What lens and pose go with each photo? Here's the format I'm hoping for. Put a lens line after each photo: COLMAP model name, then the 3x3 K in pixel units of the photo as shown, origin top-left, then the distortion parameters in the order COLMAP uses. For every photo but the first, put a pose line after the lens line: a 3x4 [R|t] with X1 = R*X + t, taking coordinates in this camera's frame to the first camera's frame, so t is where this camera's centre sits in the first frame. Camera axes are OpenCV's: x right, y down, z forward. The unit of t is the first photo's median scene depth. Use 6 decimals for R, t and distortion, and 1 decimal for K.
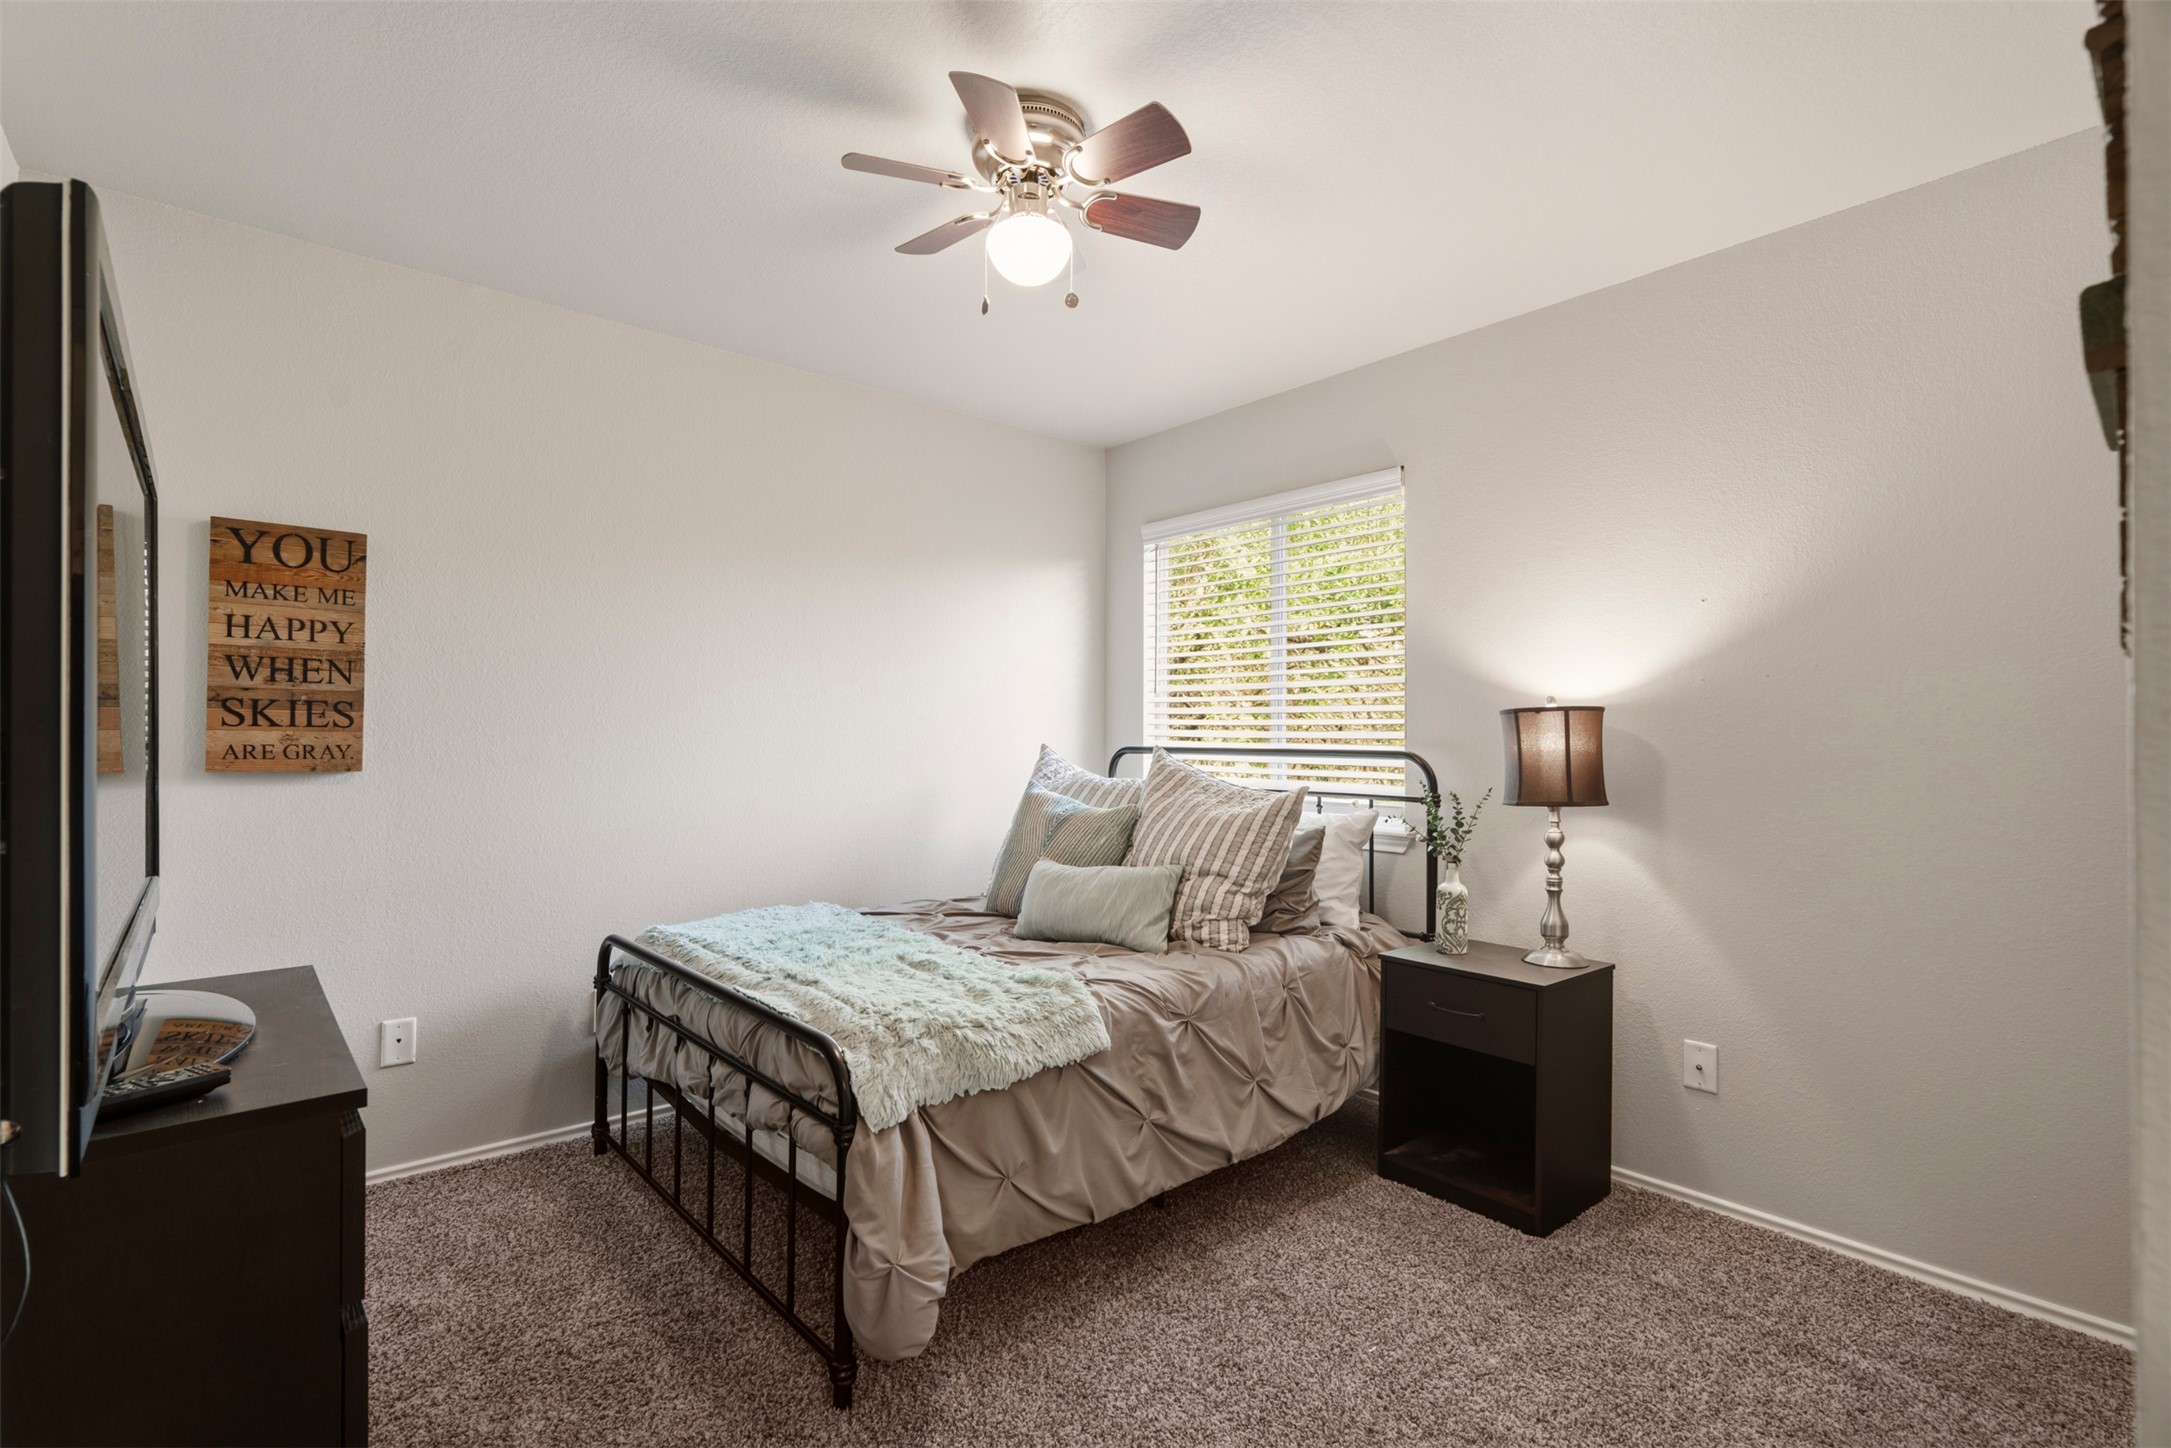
lens RADIAL K [[982.8, 0, 1080.4], [0, 982.8, 717.3], [0, 0, 1]] dist [-0.006014, 0.001247]
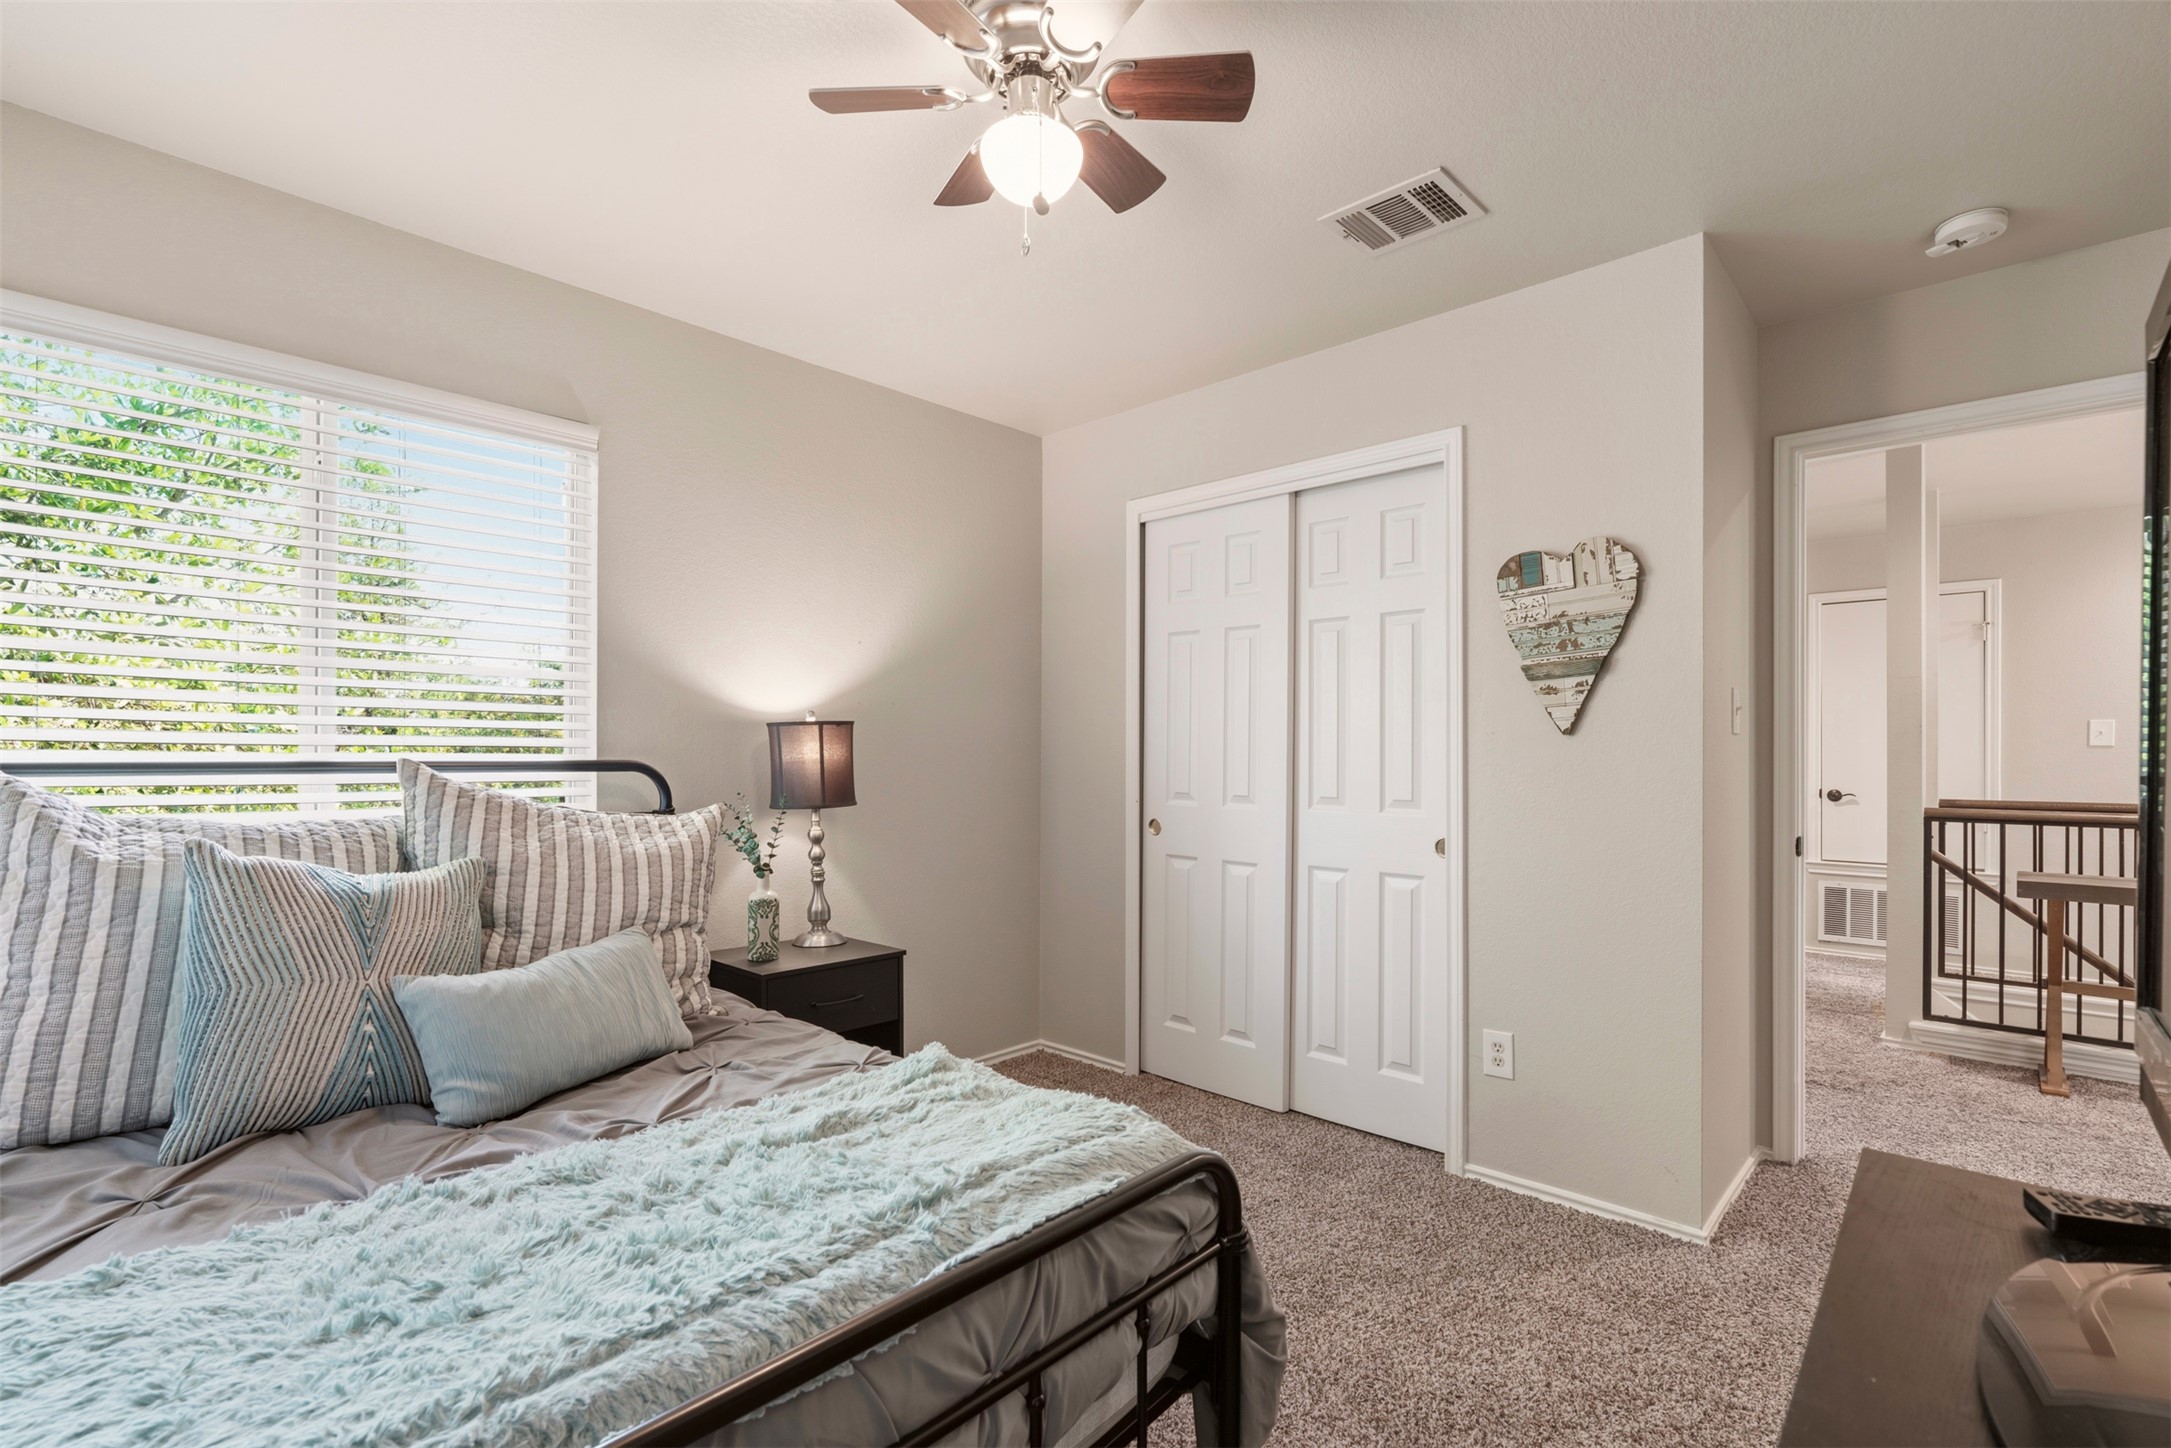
lens RADIAL K [[982.8, 0, 1080.4], [0, 982.8, 717.3], [0, 0, 1]] dist [-0.006014, 0.001247]
pose [[-0.103978, 0.030595, 0.994109, -0.694468], [-0.028199, 0.999034, -0.033696, 0.014766], [-0.994180, -0.031536, -0.103014, 0.812016]]
